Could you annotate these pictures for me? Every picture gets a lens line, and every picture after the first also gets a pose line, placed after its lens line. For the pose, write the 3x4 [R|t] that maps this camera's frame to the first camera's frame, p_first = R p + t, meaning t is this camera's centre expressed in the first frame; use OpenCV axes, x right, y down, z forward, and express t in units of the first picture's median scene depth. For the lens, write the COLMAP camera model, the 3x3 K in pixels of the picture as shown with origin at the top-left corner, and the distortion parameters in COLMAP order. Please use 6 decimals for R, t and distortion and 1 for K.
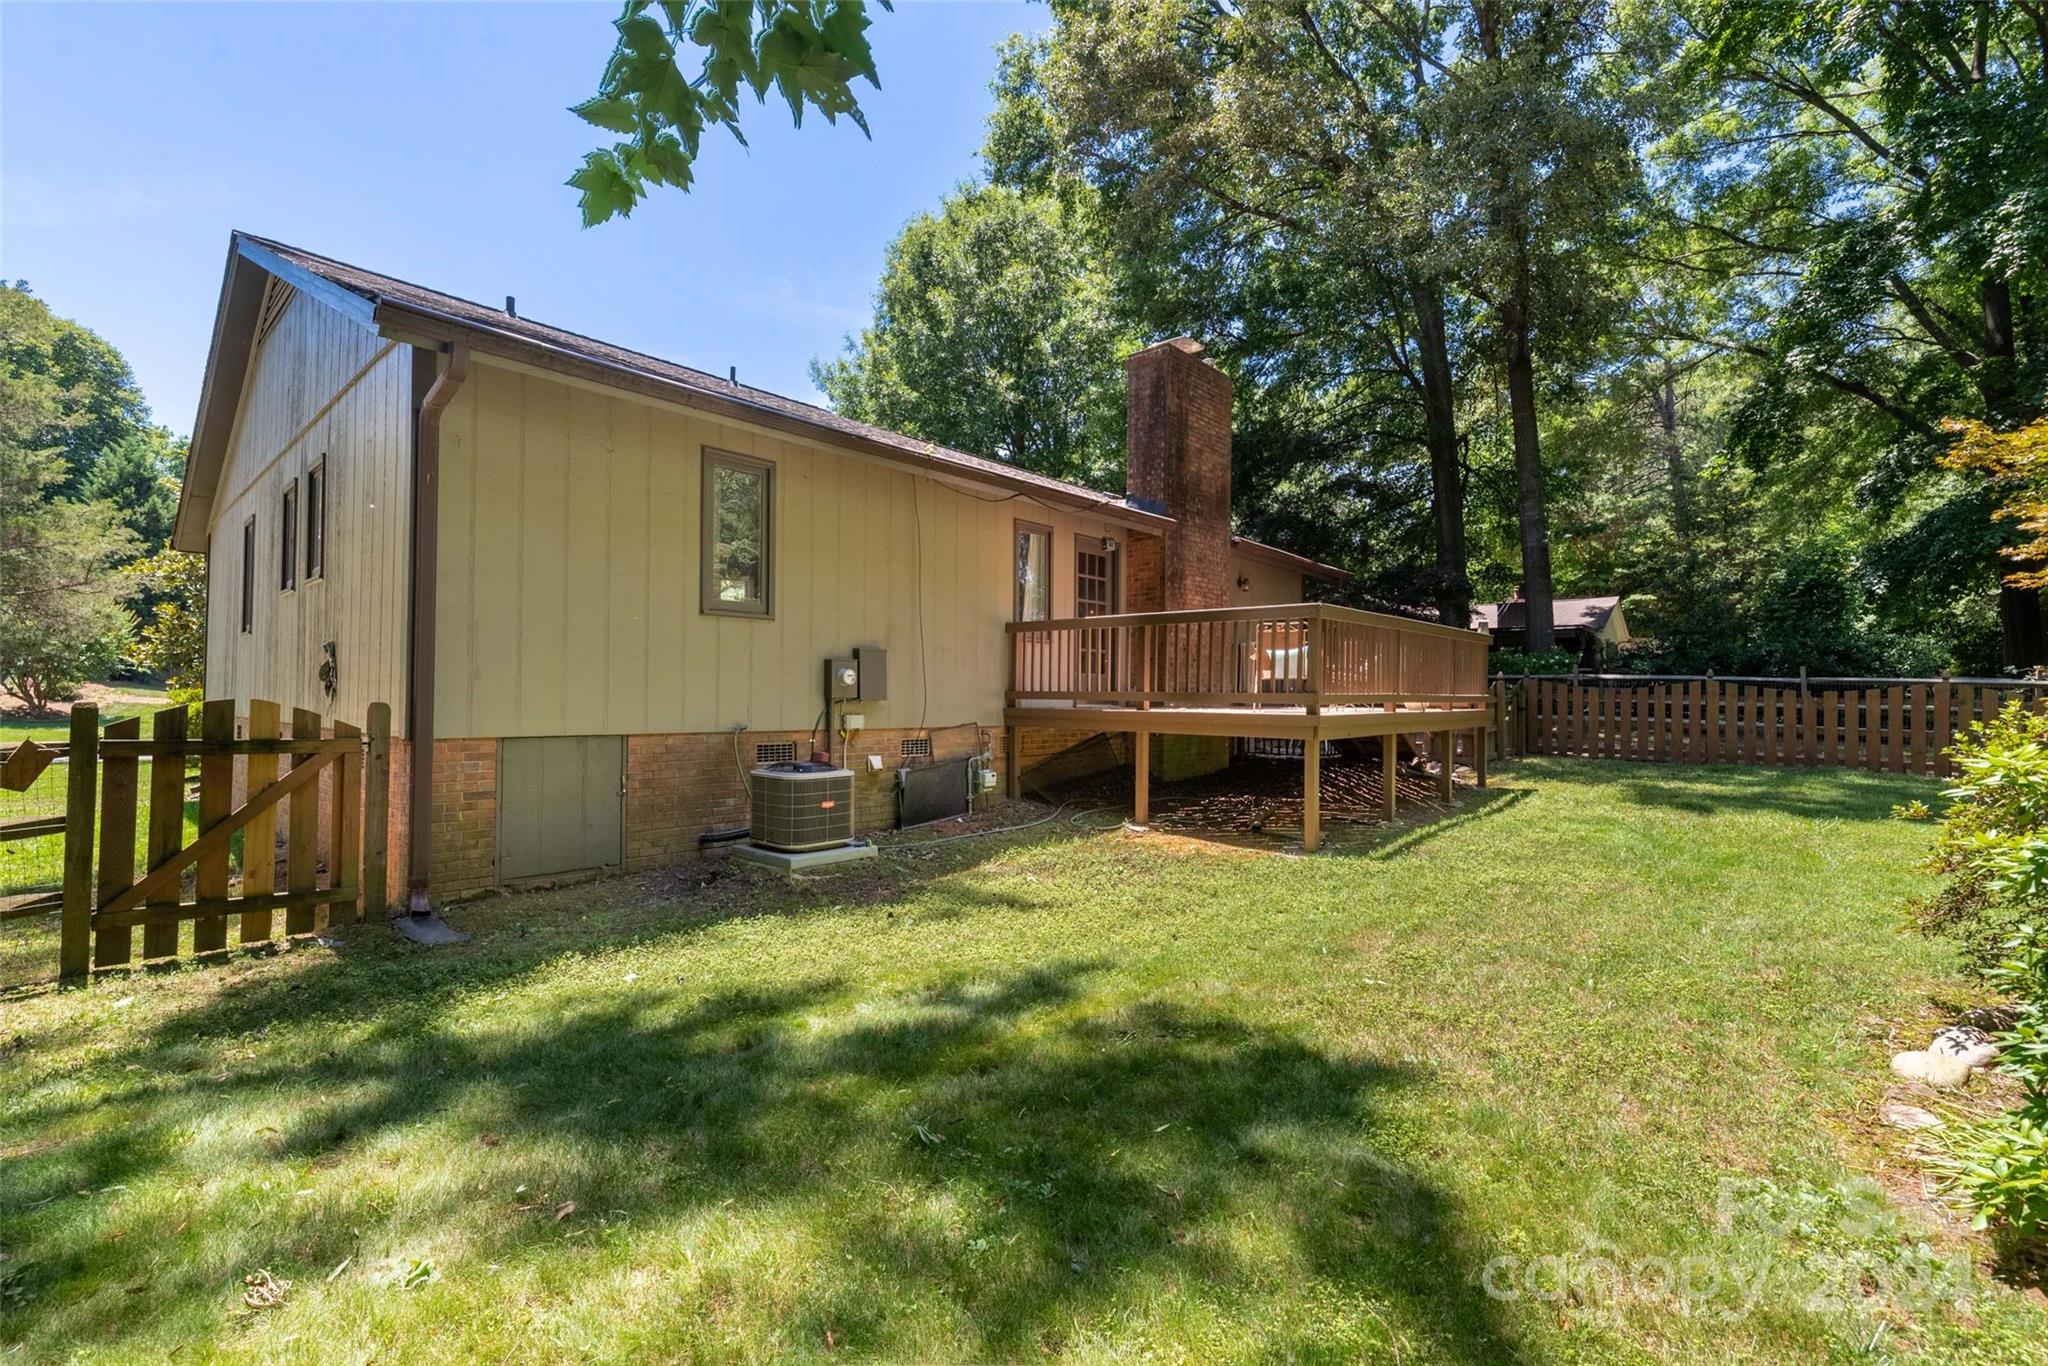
lens RADIAL K [[891.8, 0, 1025.3], [0, 891.8, 666.8], [0, 0, 1]] dist [0.000465, 0.000044]
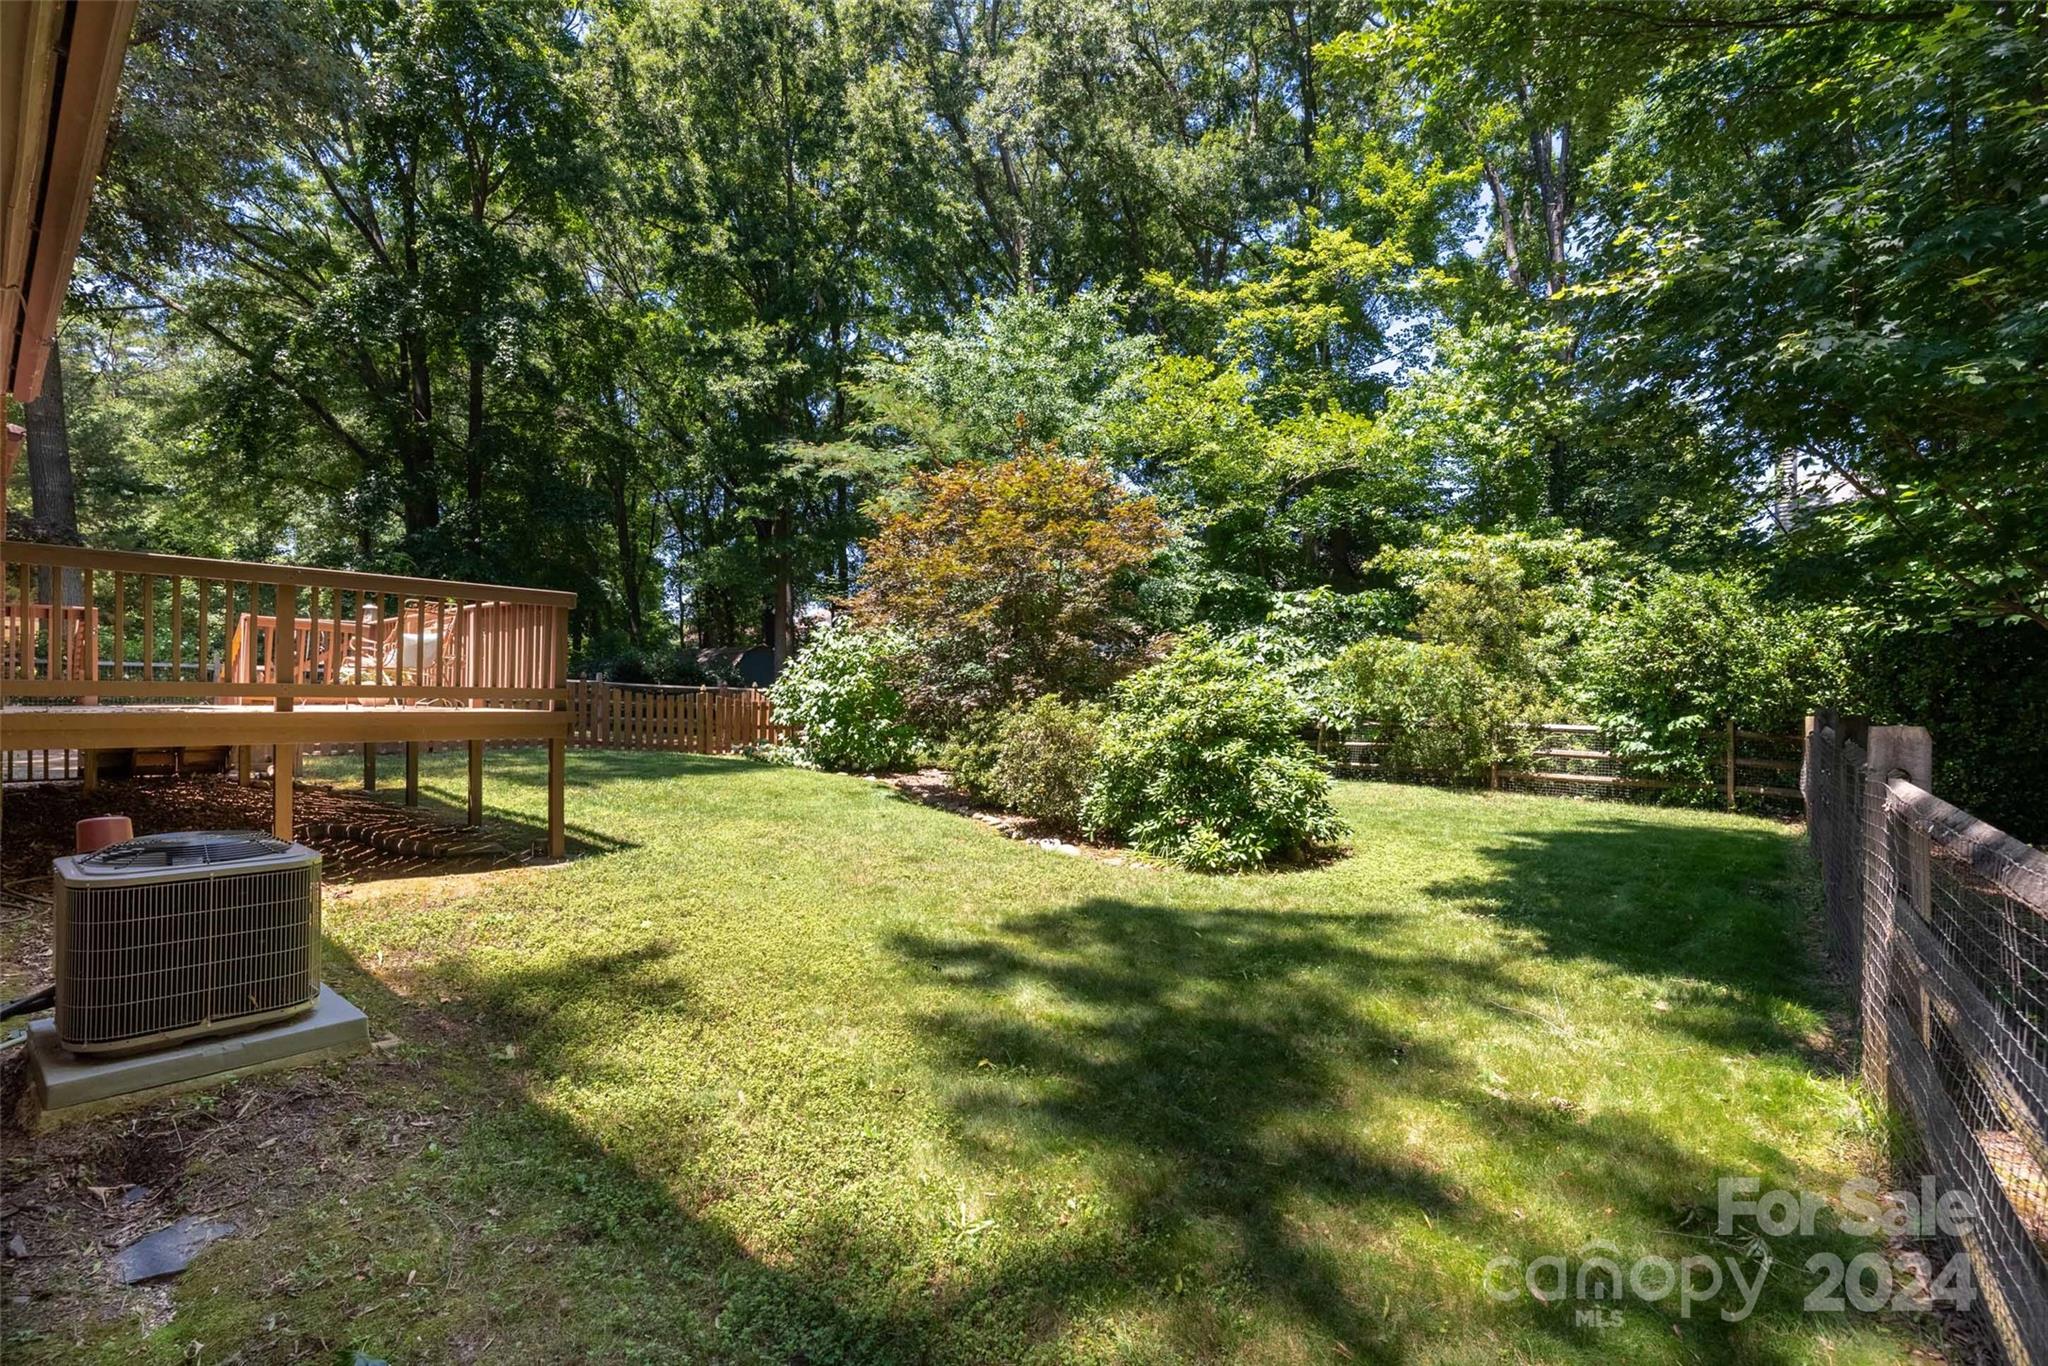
lens RADIAL K [[906.7, 0, 1032.0], [0, 906.7, 713.0], [0, 0, 1]] dist [0.000124, -0.000024]
pose [[-0.030016, -0.012905, 0.999466, -0.845959], [-0.041881, 0.999055, 0.011642, 0.034486], [-0.998672, -0.041509, -0.030528, 0.728208]]
